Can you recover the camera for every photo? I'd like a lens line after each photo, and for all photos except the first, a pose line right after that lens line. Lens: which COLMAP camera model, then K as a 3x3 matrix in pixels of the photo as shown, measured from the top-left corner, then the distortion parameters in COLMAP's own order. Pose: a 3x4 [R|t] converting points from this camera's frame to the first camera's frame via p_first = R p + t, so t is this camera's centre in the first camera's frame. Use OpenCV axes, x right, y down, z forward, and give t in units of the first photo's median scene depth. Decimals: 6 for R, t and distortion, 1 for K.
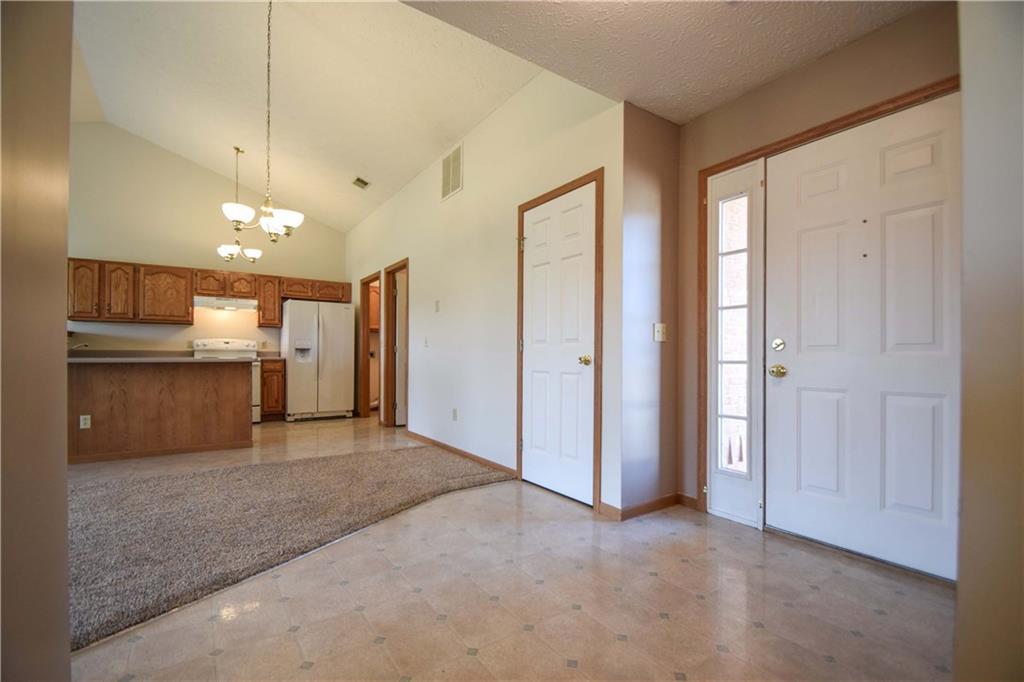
lens RADIAL K [[449.2, 0, 512.9], [0, 449.2, 359.3], [0, 0, 1]] dist [0.016139, -0.017272]
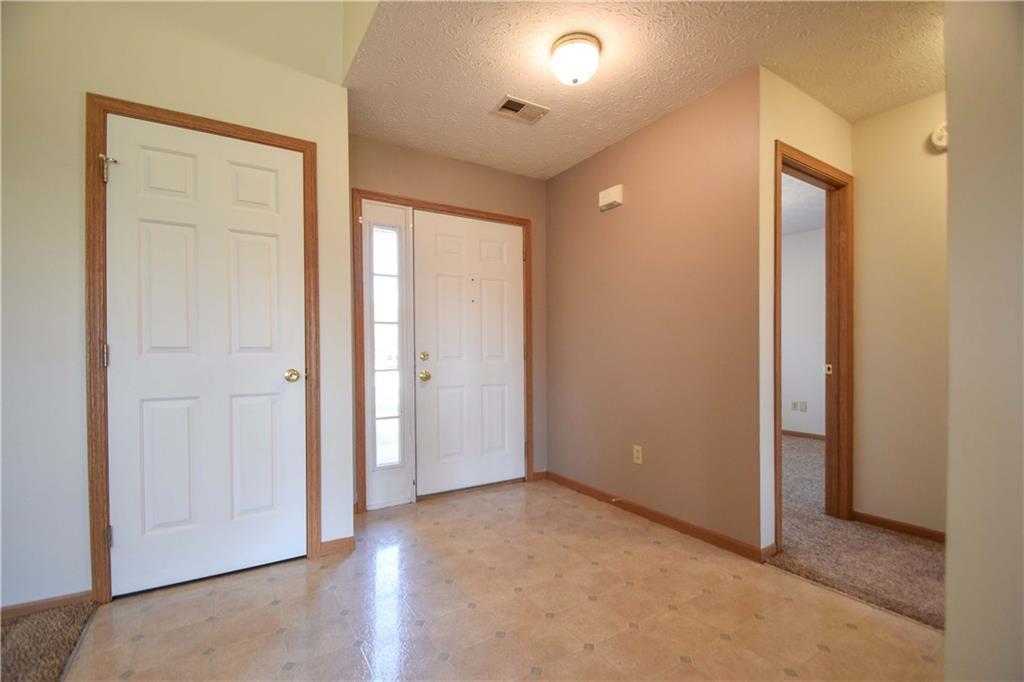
lens RADIAL K [[449.2, 0, 511.2], [0, 449.2, 360.3], [0, 0, 1]] dist [0.016139, -0.017272]
pose [[0.042438, -0.018094, 0.998935, -0.410453], [0.014591, 0.999741, 0.017488, -0.022130], [-0.998993, 0.013833, 0.042691, 0.397220]]
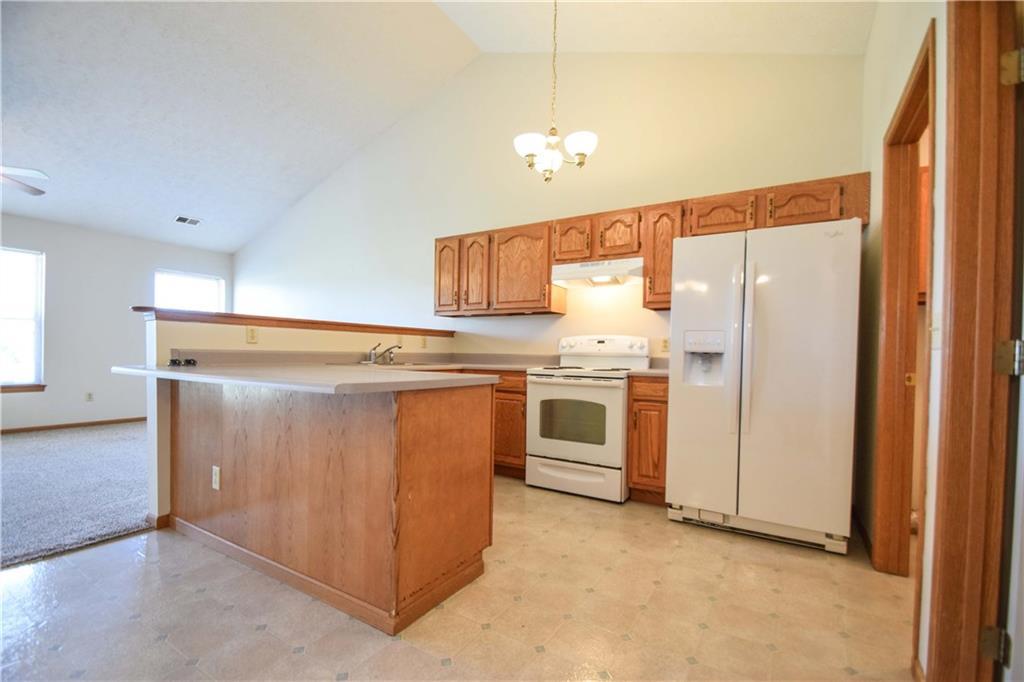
lens RADIAL K [[449.2, 0, 512.4], [0, 449.2, 357.6], [0, 0, 1]] dist [0.016139, -0.017272]
pose [[0.404015, 0.014326, -0.914640, -0.249232], [-0.023293, 0.999714, 0.005370, -0.026375], [0.914456, 0.019135, 0.404234, 1.040926]]
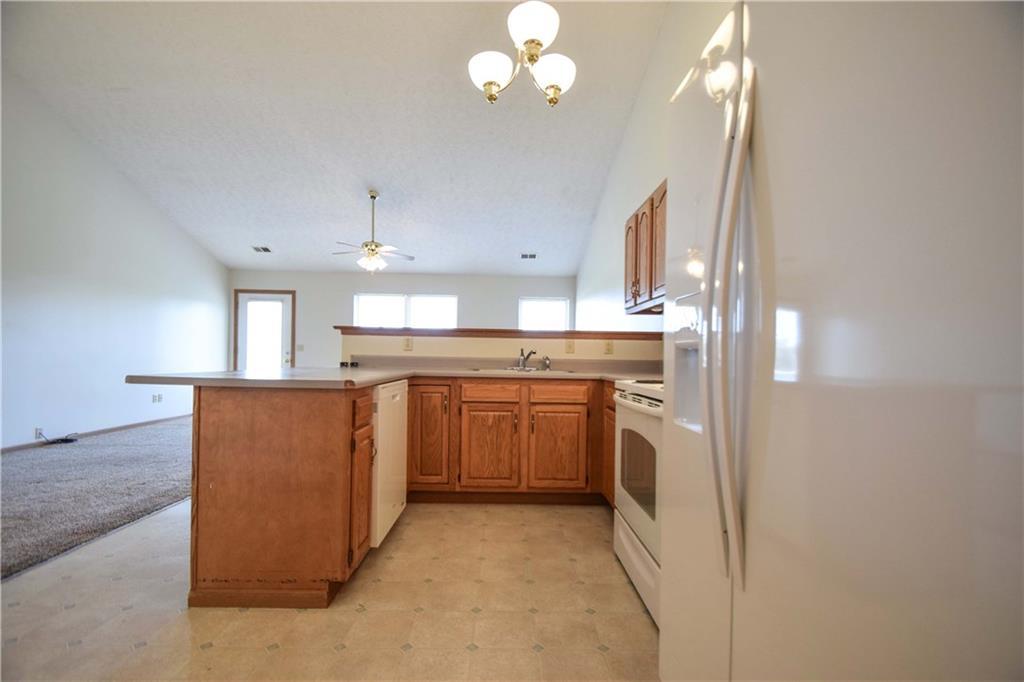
lens RADIAL K [[449.2, 0, 513.8], [0, 449.2, 357.1], [0, 0, 1]] dist [0.016139, -0.017272]
pose [[-0.543238, -0.012266, -0.839489, -0.446956], [-0.025339, 0.999677, 0.001790, -0.028969], [0.839196, 0.022244, -0.543374, 1.593251]]
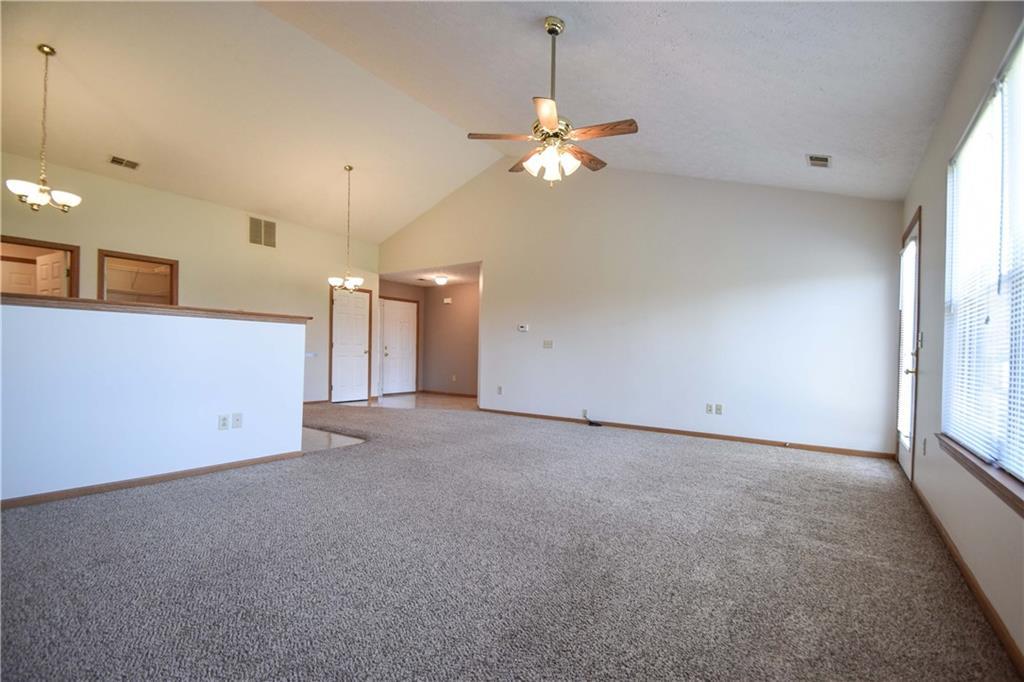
lens RADIAL K [[449.2, 0, 499.3], [0, 449.2, 360.0], [0, 0, 1]] dist [0.016139, -0.017272]
pose [[-0.306170, -0.022936, 0.951701, -2.009994], [-0.012286, 0.999722, 0.020141, -0.008499], [-0.951898, -0.005526, -0.306367, 0.727431]]
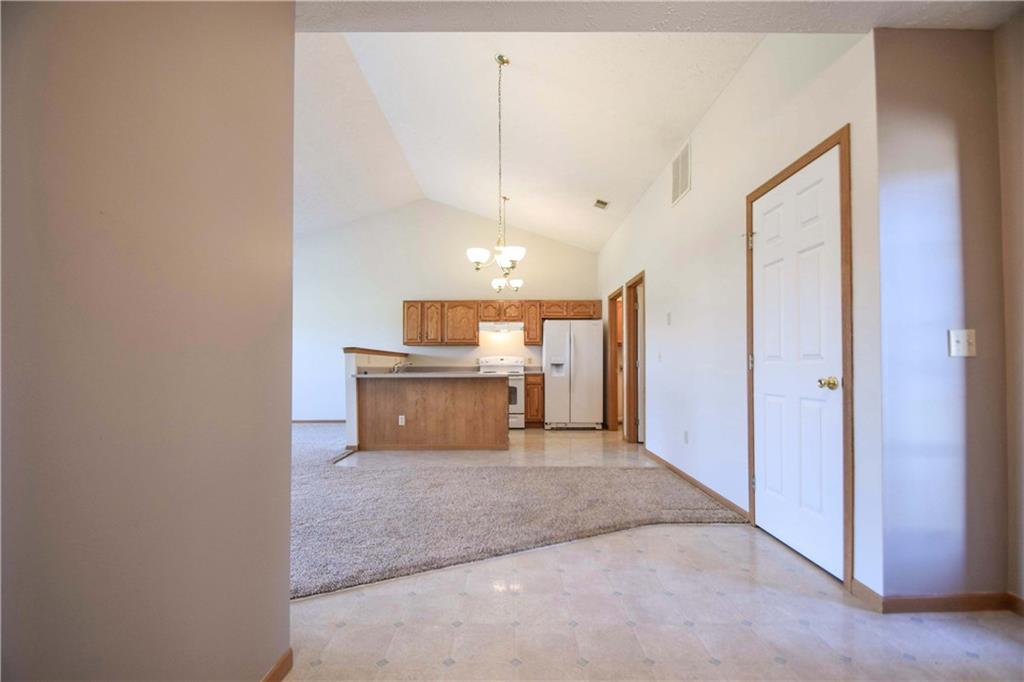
lens RADIAL K [[449.2, 0, 512.1], [0, 449.2, 358.9], [0, 0, 1]] dist [0.016139, -0.017272]
pose [[0.822410, -0.014642, -0.568707, 0.104563], [0.000983, 0.999704, -0.024317, -0.013910], [0.568894, 0.019439, 0.822181, 0.052395]]
